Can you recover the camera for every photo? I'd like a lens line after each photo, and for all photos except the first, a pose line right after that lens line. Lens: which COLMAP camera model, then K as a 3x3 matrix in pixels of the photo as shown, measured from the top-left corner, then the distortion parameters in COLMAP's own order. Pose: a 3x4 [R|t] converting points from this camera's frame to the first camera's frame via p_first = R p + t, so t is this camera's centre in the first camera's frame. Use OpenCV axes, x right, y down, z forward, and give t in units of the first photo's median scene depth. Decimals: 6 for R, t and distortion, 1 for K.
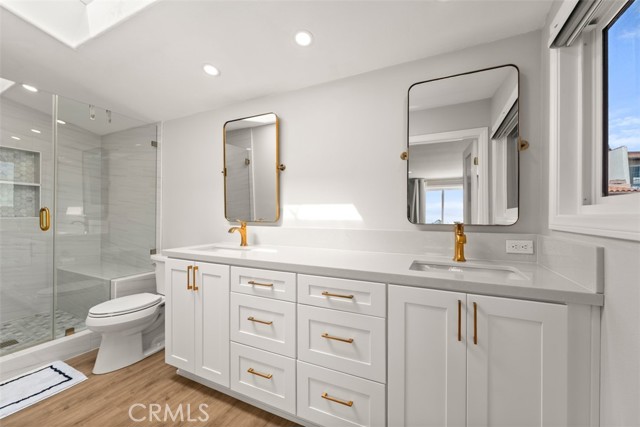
lens RADIAL K [[256.5, 0, 315.2], [0, 256.5, 212.8], [0, 0, 1]] dist [0.003205, -0.001928]
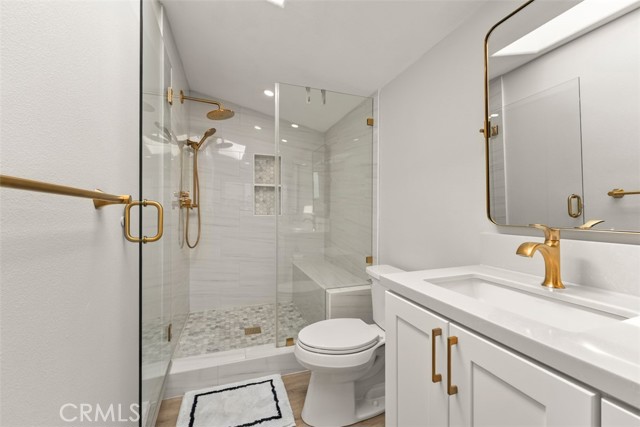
lens RADIAL K [[256.5, 0, 316.5], [0, 256.5, 210.4], [0, 0, 1]] dist [0.003205, -0.001928]
pose [[0.714533, -0.005598, -0.699579, -0.204418], [0.003500, 0.999984, -0.004426, 0.003084], [0.699593, 0.000714, 0.714542, 0.338016]]
